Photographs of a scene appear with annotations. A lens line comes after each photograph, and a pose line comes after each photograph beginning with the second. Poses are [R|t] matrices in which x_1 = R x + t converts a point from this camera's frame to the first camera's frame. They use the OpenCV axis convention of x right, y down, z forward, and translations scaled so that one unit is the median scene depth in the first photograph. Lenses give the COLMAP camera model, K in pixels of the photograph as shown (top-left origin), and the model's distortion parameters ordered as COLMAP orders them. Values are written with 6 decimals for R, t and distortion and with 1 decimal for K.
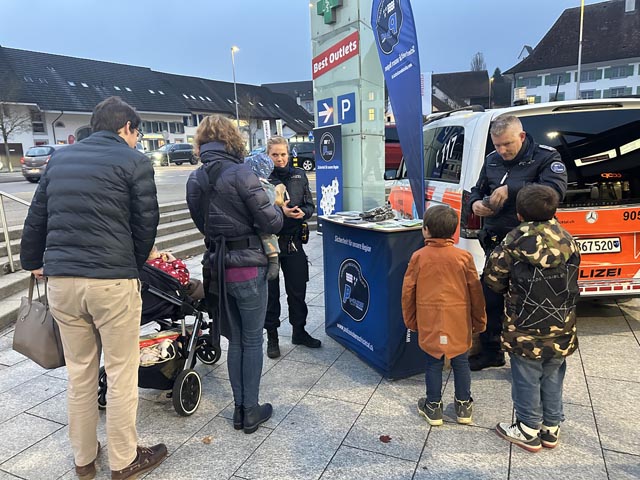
lens RADIAL K [[448.8, 0, 313.6], [0, 448.8, 246.7], [0, 0, 1]] dist [0.062183, -0.054568]
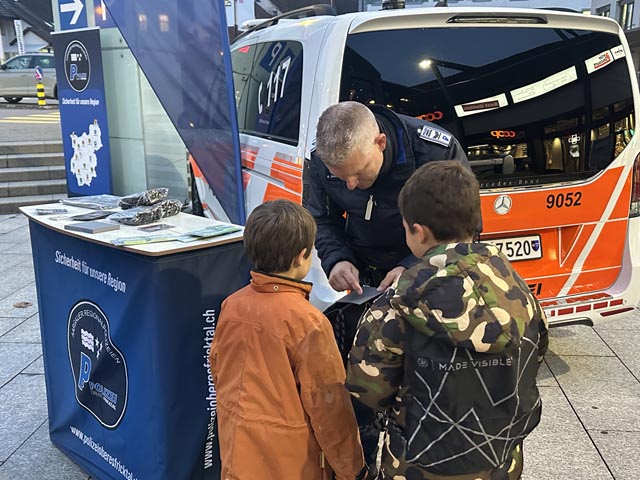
lens RADIAL K [[635.9, 0, 315.1], [0, 635.9, 243.3], [0, 0, 1]] dist [0.074701, 0.000000]
pose [[0.942477, -0.039385, 0.331942, 0.080538], [0.026279, 0.998691, 0.043881, -0.055044], [-0.333236, -0.032634, 0.942279, 0.260883]]
